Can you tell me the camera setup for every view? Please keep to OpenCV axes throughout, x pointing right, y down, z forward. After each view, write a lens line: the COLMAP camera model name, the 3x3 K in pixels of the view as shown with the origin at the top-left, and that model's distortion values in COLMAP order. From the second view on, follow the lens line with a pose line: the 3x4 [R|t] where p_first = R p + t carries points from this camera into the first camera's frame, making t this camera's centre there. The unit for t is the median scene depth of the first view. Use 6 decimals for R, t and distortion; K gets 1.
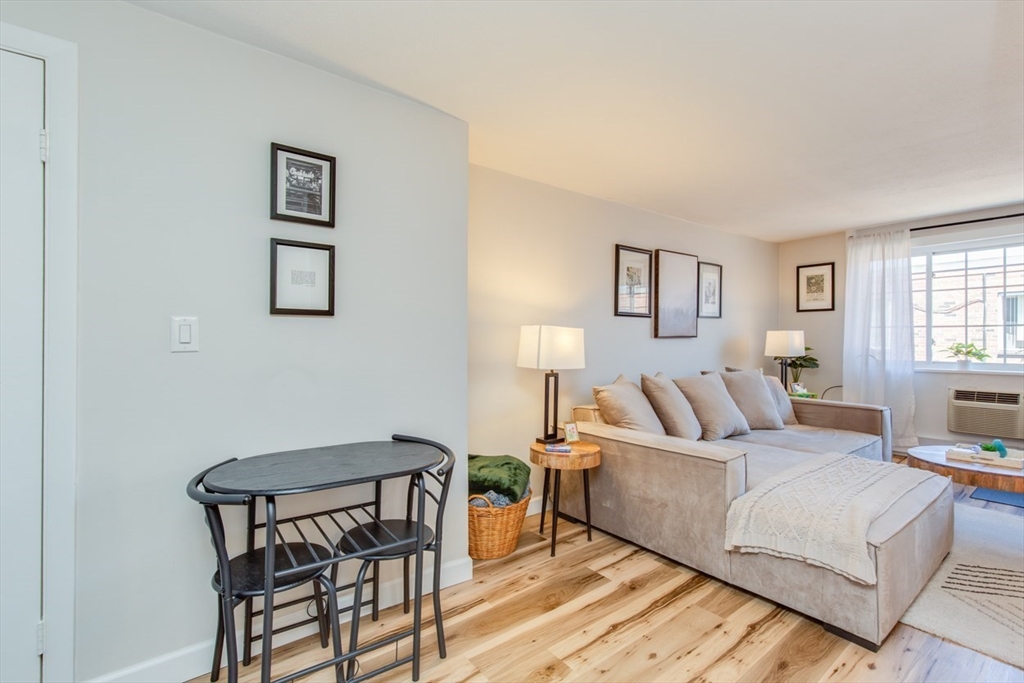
lens RADIAL K [[467.8, 0, 512.4], [0, 467.8, 341.1], [0, 0, 1]] dist [0.001469, -0.000667]
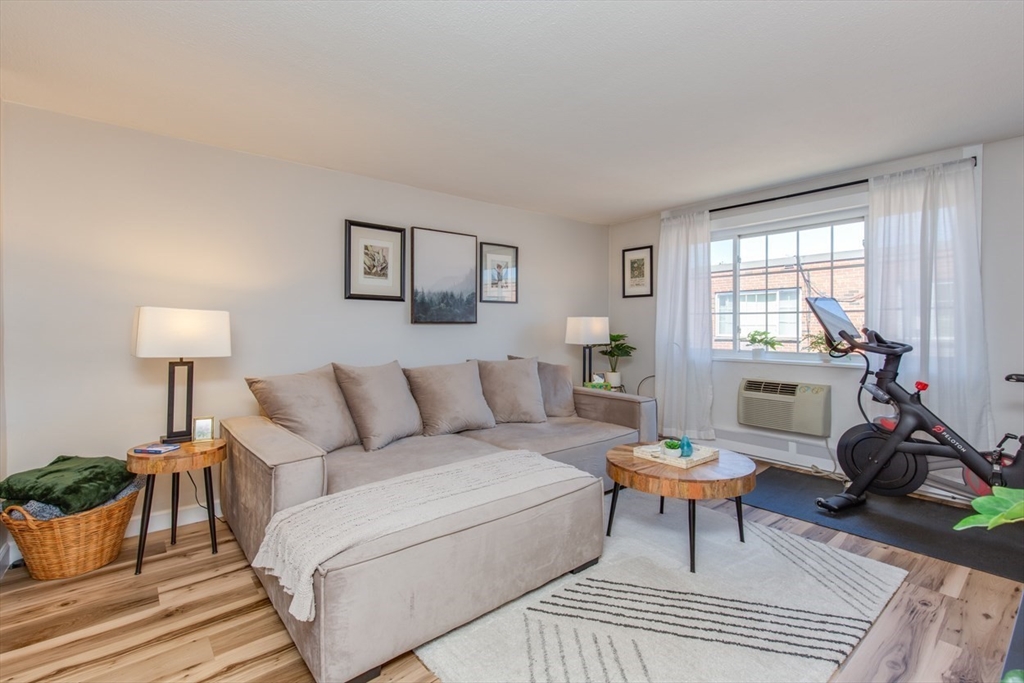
lens RADIAL K [[468.5, 0, 514.7], [0, 468.5, 329.8], [0, 0, 1]] dist [0.004122, 0.000382]
pose [[0.999476, 0.004165, 0.032092, 0.732934], [-0.004217, 0.999990, 0.001556, 0.004759], [-0.032085, -0.001690, 0.999484, 0.109201]]
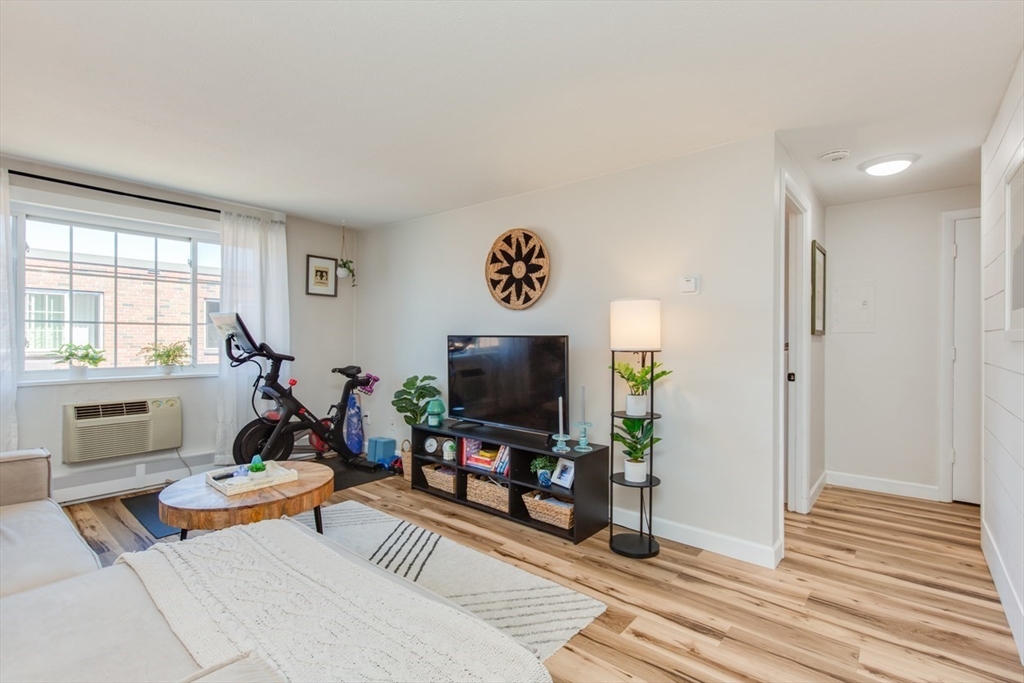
lens RADIAL K [[467.8, 0, 512.4], [0, 467.8, 341.1], [0, 0, 1]] dist [0.001469, -0.000667]
pose [[-0.216736, 0.000305, 0.976230, 0.103665], [0.001405, 0.999999, -0.000001, 0.001071], [-0.976229, 0.001371, -0.216737, 0.792797]]
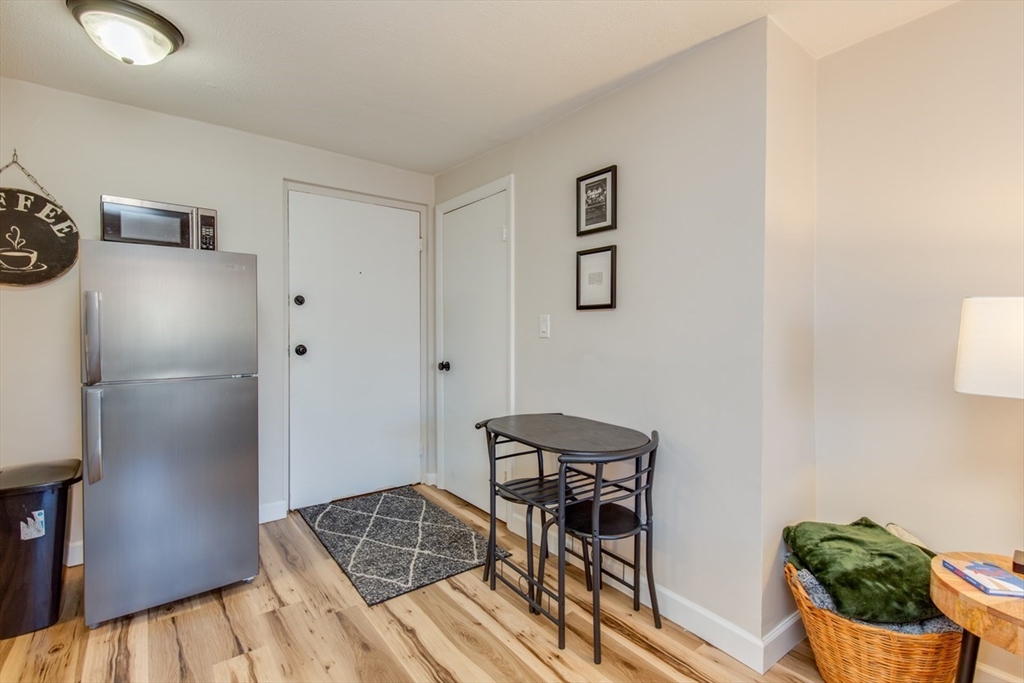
lens RADIAL K [[480.1, 0, 511.9], [0, 480.1, 337.0], [0, 0, 1]] dist [0.002985, 0.000710]
pose [[-0.008061, 0.013186, -0.999881, 0.551479], [-0.006009, 0.999894, 0.013234, -0.000099], [0.999949, 0.006115, -0.007981, 0.556719]]
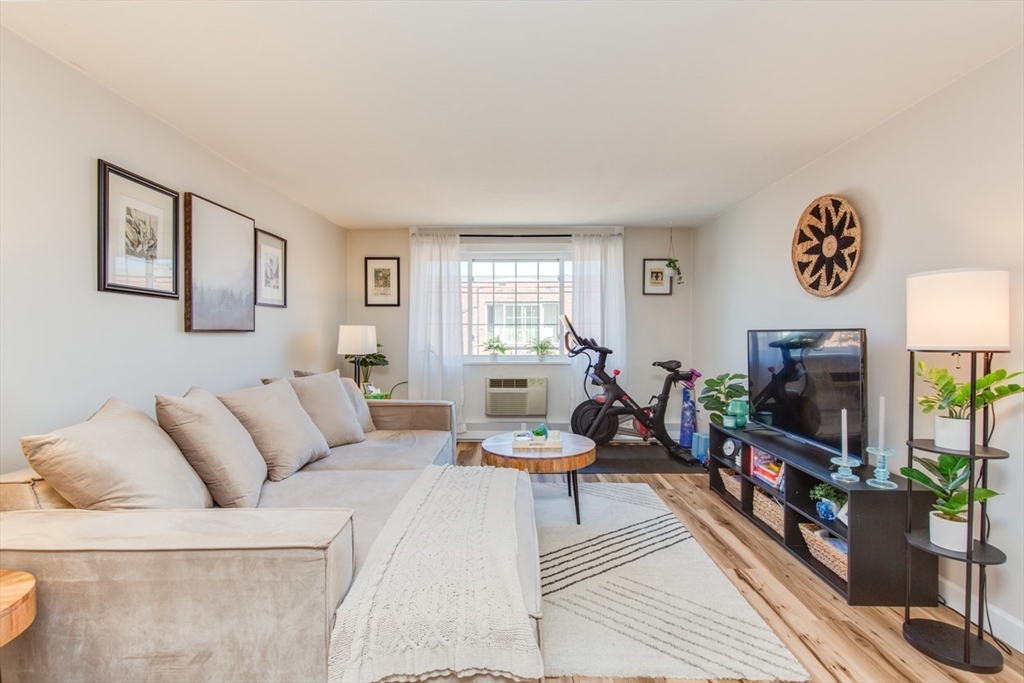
lens RADIAL K [[464.4, 0, 513.2], [0, 464.4, 343.3], [0, 0, 1]] dist [0.003636, 0.000156]
pose [[0.620558, -0.010617, 0.784089, 0.128670], [0.001877, 0.999926, 0.012054, 0.002765], [-0.784158, -0.006009, 0.620532, 0.393278]]
